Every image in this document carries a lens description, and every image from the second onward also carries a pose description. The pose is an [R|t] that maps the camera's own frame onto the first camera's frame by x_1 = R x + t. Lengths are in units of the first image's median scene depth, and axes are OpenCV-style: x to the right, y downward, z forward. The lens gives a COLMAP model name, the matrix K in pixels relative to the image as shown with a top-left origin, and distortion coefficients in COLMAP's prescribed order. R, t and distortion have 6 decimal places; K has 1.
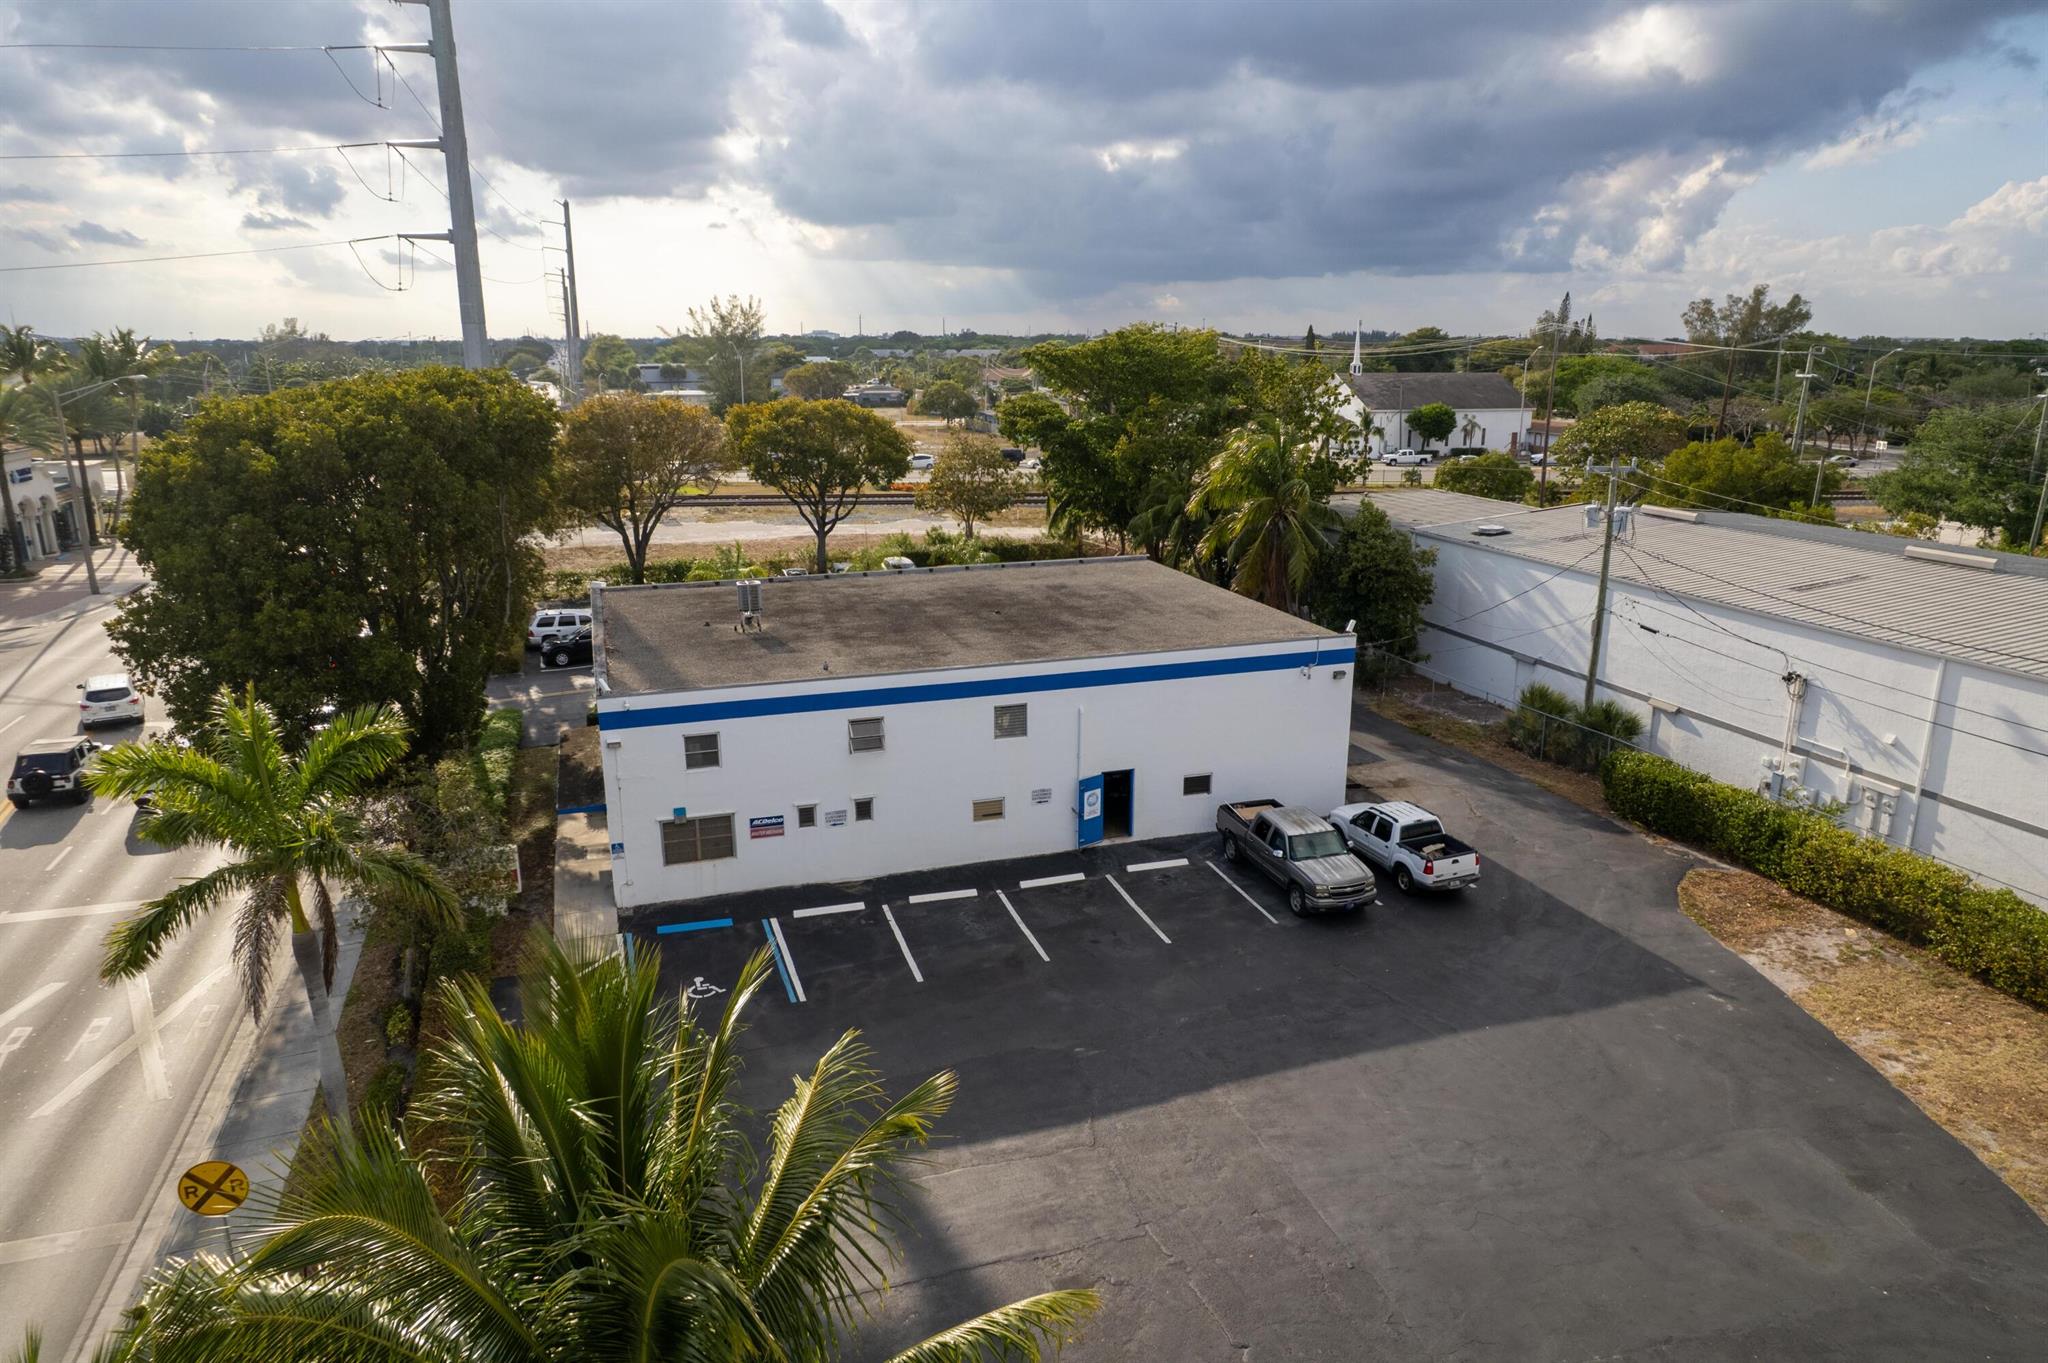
lens RADIAL K [[1309.6, 0, 1031.5], [0, 1309.6, 683.1], [0, 0, 1]] dist [-0.076548, 0.069774]
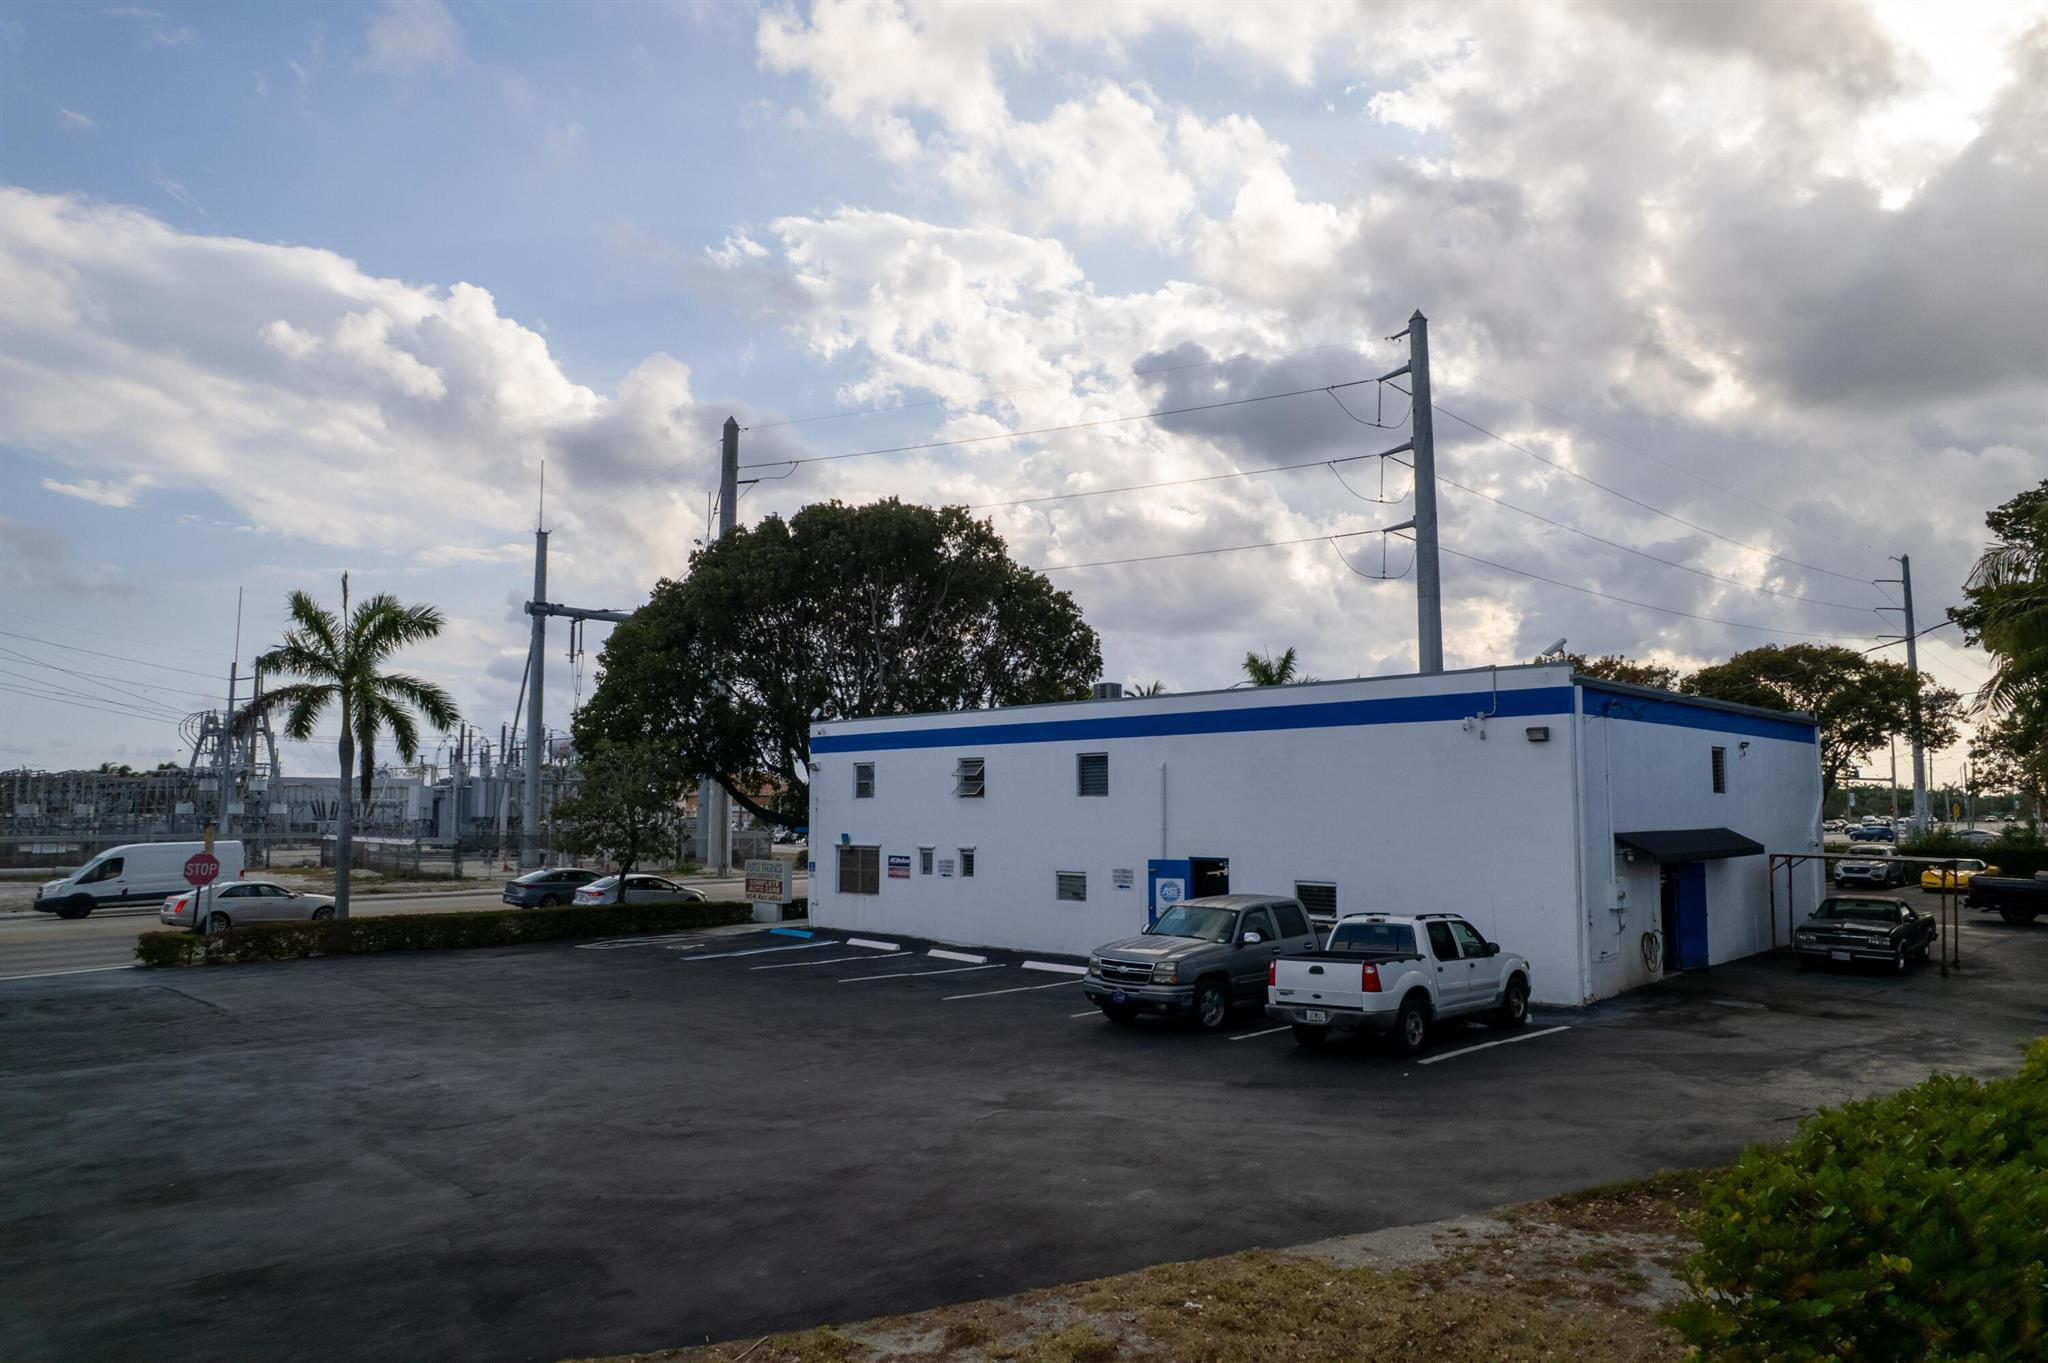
lens RADIAL K [[1307.7, 0, 1034.9], [0, 1307.7, 680.6], [0, 0, 1]] dist [-0.075174, 0.066947]
pose [[0.442093, -0.088552, -0.892588, 0.700963], [-0.233368, 0.949490, -0.209783, 0.153101], [0.866079, 0.301045, 0.399097, 0.630075]]
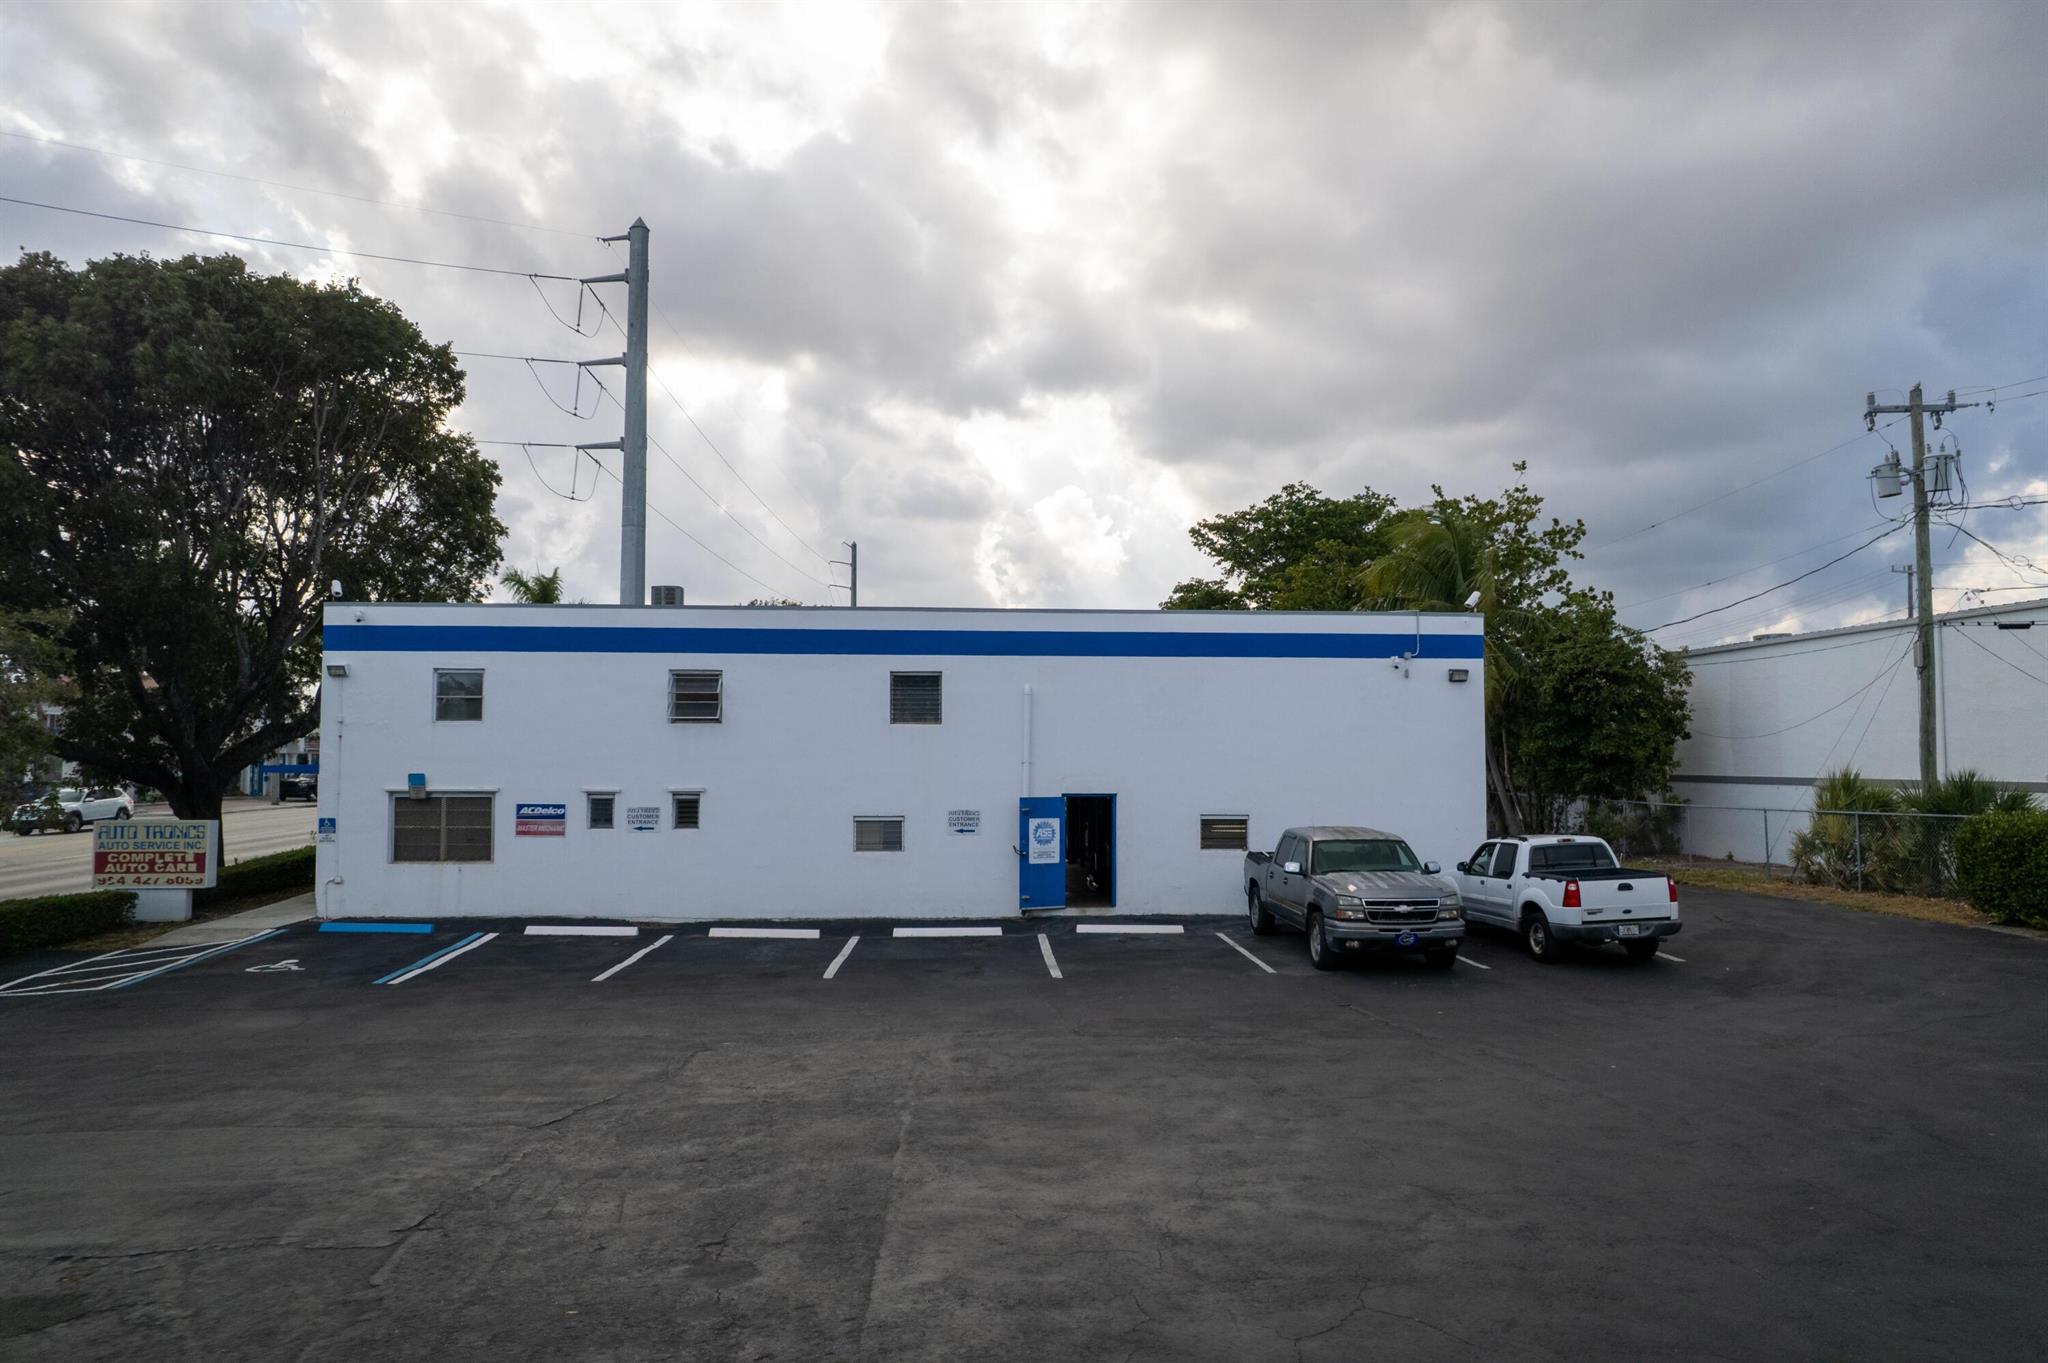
lens RADIAL K [[1309.6, 0, 1031.5], [0, 1309.6, 683.1], [0, 0, 1]] dist [-0.076548, 0.069774]
pose [[0.967249, -0.012812, -0.253506, 0.212520], [-0.067448, 0.949847, -0.305355, 0.223970], [0.244704, 0.312452, 0.917874, 0.397981]]
